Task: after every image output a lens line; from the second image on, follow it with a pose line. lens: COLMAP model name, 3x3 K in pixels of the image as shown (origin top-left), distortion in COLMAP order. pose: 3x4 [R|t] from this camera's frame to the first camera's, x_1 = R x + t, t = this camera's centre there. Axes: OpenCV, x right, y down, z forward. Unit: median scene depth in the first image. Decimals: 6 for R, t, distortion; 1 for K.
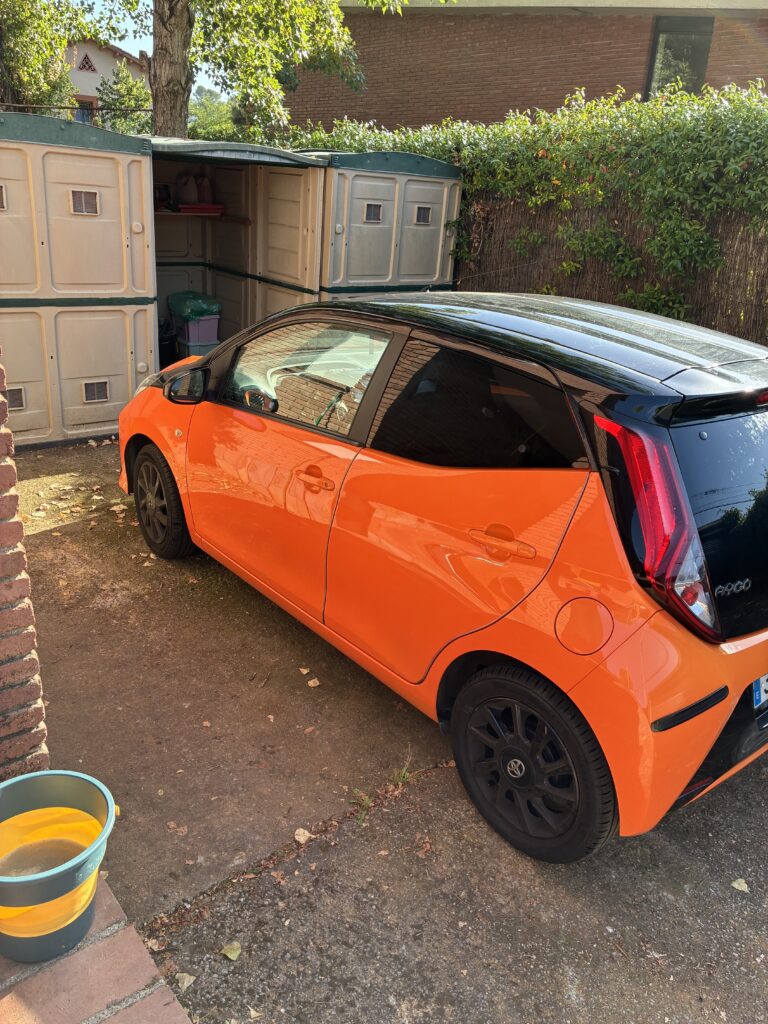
lens RADIAL K [[784.8, 0, 384.1], [0, 784.8, 512.2], [0, 0, 1]] dist [0.024353, -0.033133]
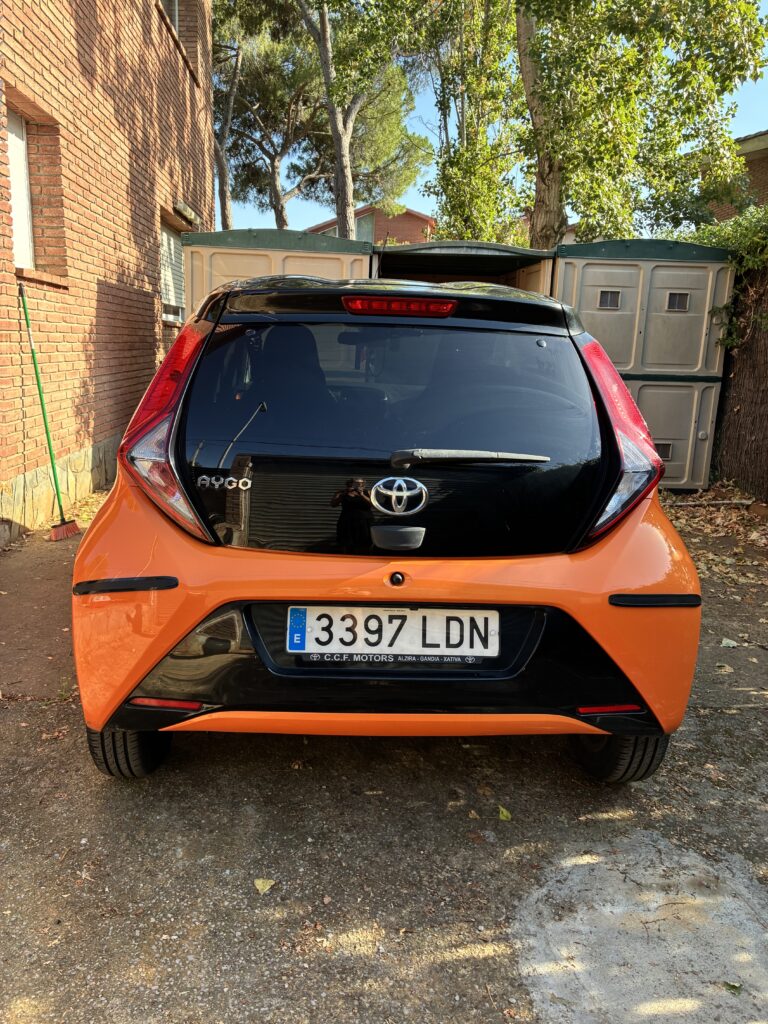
lens RADIAL K [[784.8, 0, 374.8], [0, 784.8, 510.7], [0, 0, 1]] dist [0.024353, -0.033133]
pose [[0.790976, 0.081730, -0.606364, 0.364479], [-0.208299, 0.967809, -0.141269, 0.071221], [0.575299, 0.238045, 0.782538, 0.127234]]
